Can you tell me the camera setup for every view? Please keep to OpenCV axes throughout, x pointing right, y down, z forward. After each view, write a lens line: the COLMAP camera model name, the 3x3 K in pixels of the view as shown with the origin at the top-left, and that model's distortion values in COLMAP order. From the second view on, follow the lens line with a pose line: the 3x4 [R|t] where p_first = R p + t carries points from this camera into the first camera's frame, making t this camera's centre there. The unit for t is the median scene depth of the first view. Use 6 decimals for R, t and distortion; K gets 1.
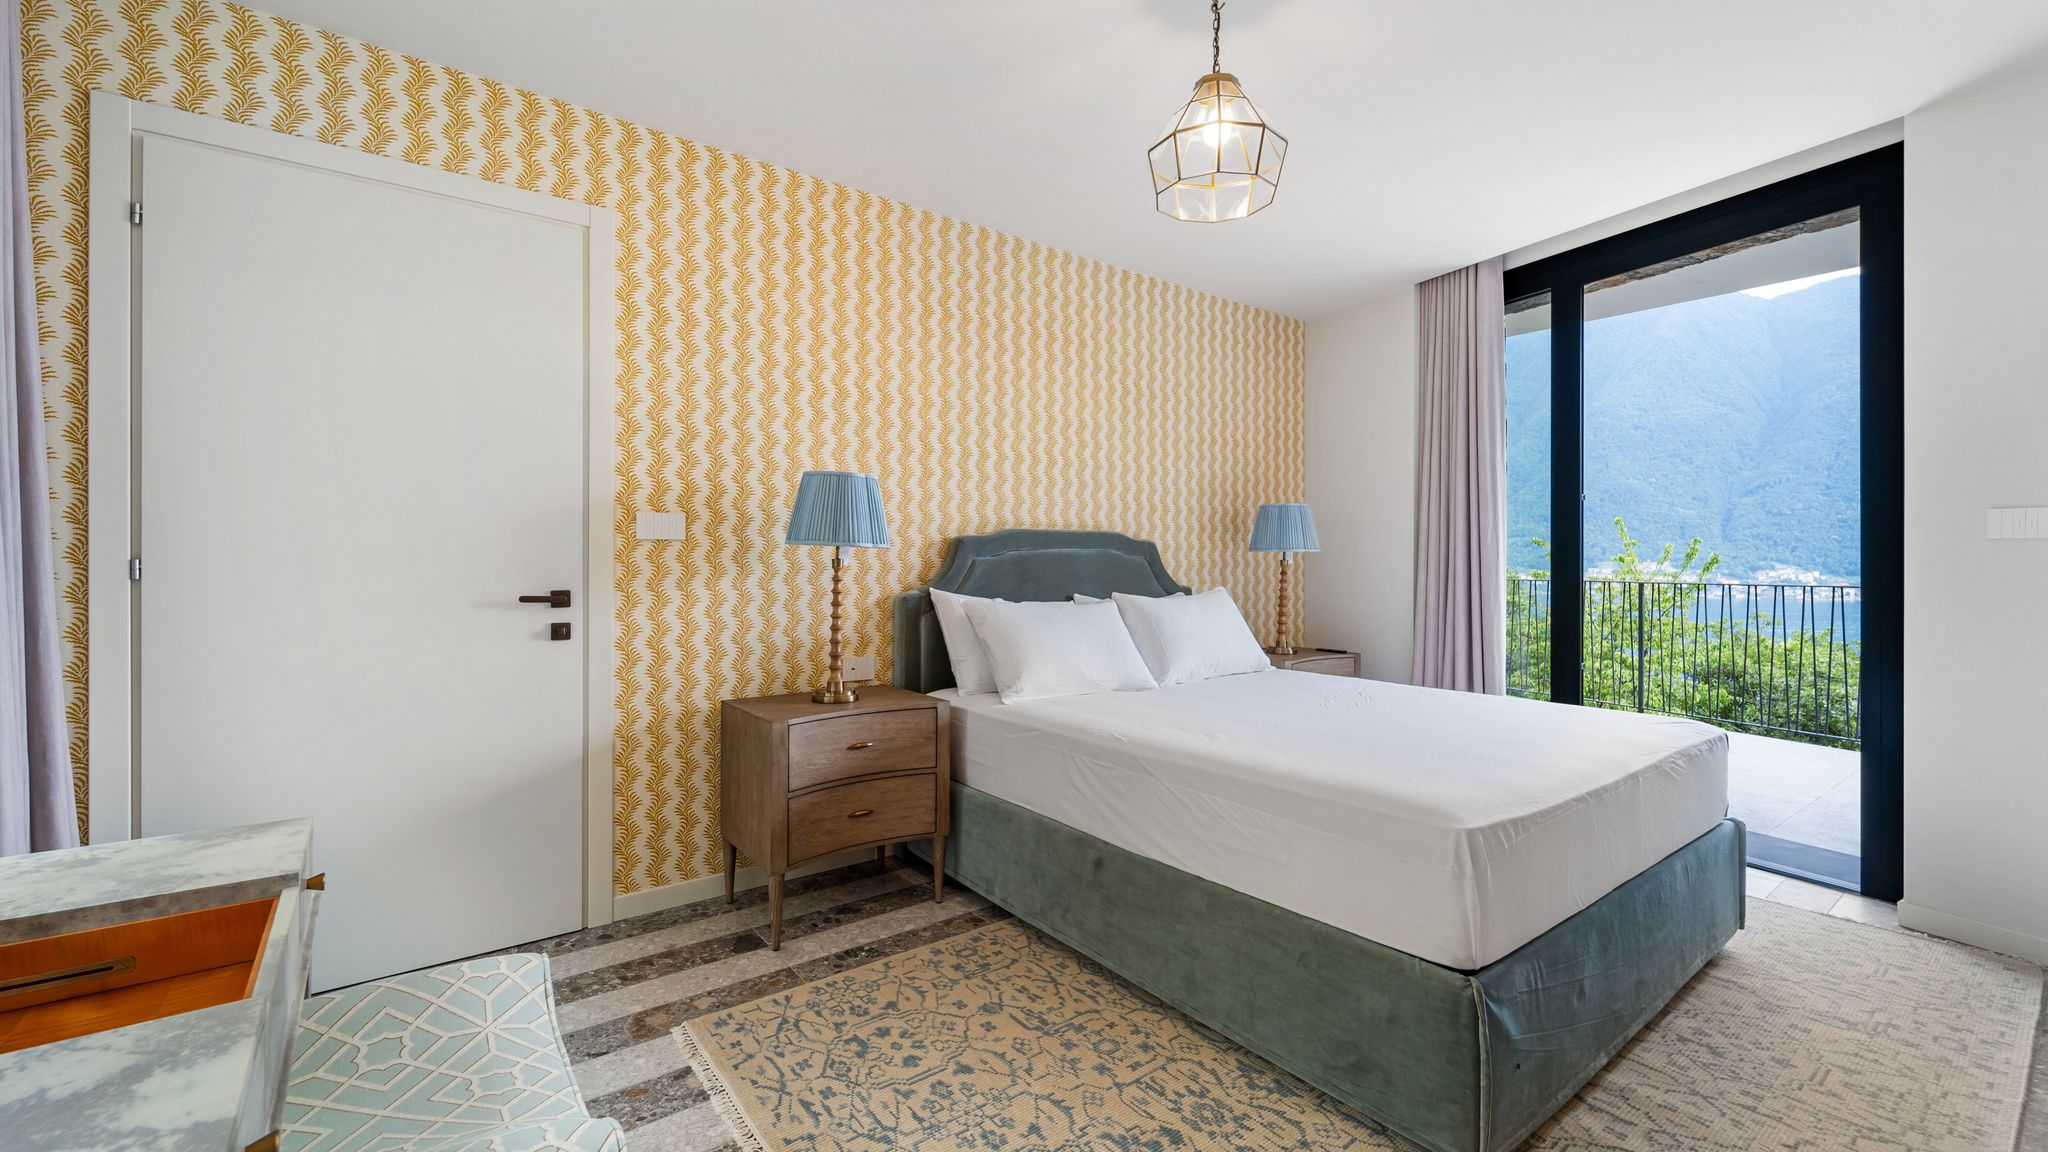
lens RADIAL K [[834.4, 0, 1034.8], [0, 834.4, 564.0], [0, 0, 1]] dist [-0.005842, -0.000572]
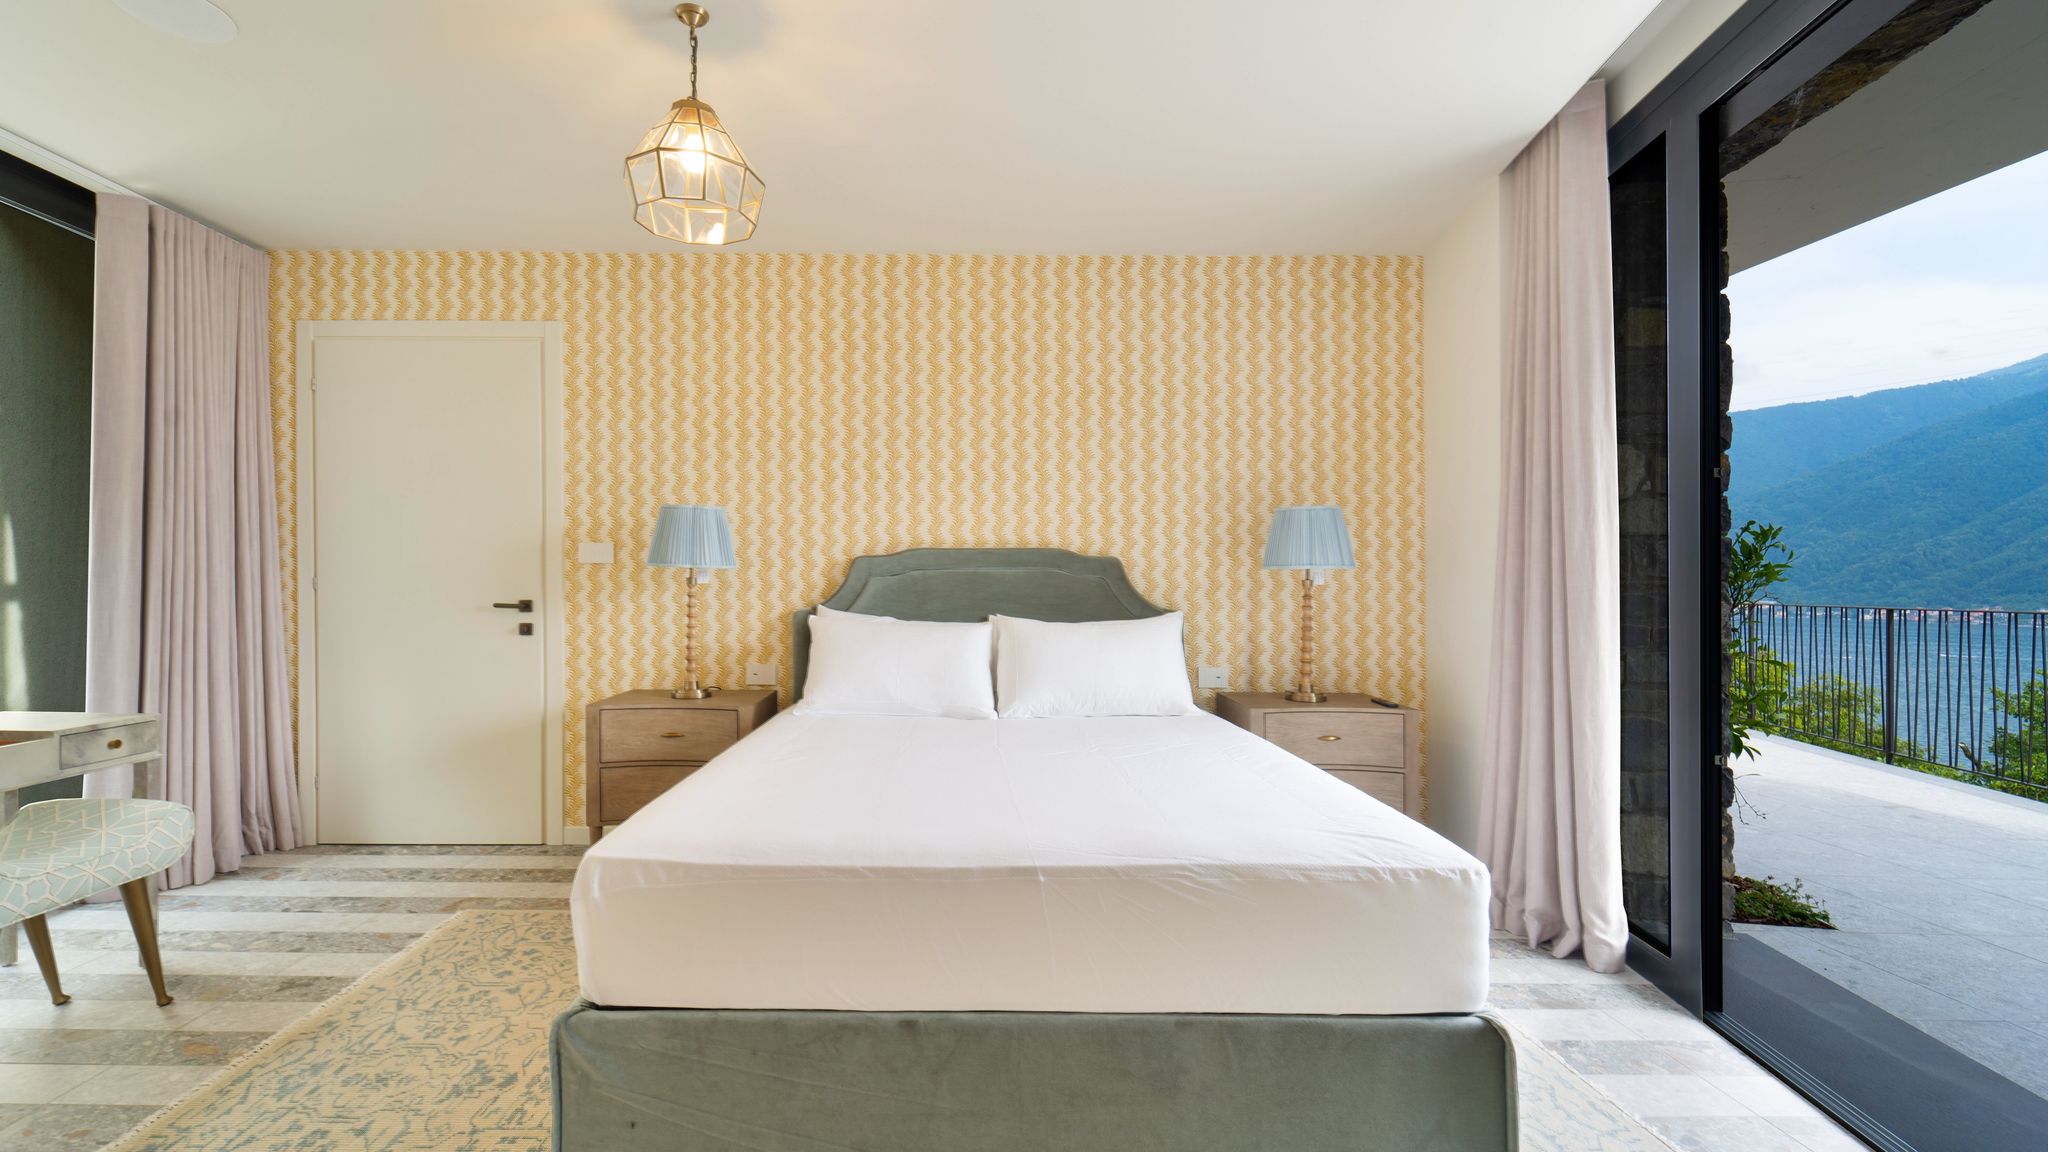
lens RADIAL K [[885.9, 0, 1016.6], [0, 885.9, 588.0], [0, 0, 1]] dist [-0.002836, -0.000260]
pose [[0.793013, 0.007265, -0.609162, 0.940648], [-0.004553, 0.999972, 0.005999, -0.001418], [0.609188, -0.001984, 0.793023, 0.298674]]
